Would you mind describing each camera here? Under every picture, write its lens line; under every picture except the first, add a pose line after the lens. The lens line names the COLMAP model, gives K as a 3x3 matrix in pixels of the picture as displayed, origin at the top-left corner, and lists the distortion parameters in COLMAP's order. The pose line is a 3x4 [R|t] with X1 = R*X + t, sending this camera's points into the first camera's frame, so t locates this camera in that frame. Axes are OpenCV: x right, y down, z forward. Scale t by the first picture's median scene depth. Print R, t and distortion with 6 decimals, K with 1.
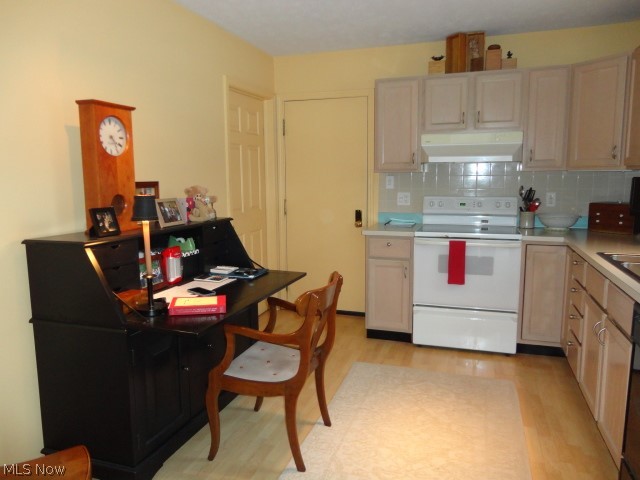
lens RADIAL K [[467.6, 0, 318.6], [0, 467.6, 238.5], [0, 0, 1]] dist [-0.005446, 0.002783]
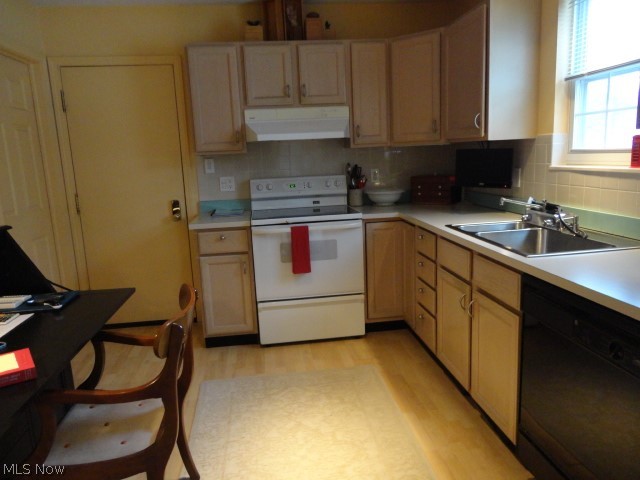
lens RADIAL K [[467.6, 0, 318.6], [0, 467.6, 238.5], [0, 0, 1]] dist [-0.005446, 0.002783]
pose [[0.899039, -0.109727, 0.423898, -0.059810], [0.095666, 0.993927, 0.054384, -0.016725], [-0.427290, -0.008340, 0.904076, 0.152020]]
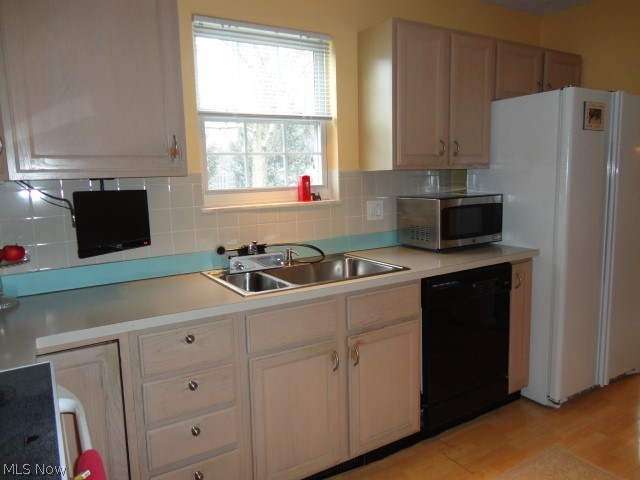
lens RADIAL K [[467.6, 0, 318.6], [0, 467.6, 238.5], [0, 0, 1]] dist [-0.005446, 0.002783]
pose [[-0.768730, -0.056627, 0.637061, 0.065752], [0.119601, 0.965774, 0.230166, -0.148359], [-0.628291, 0.253128, -0.735647, 1.071167]]
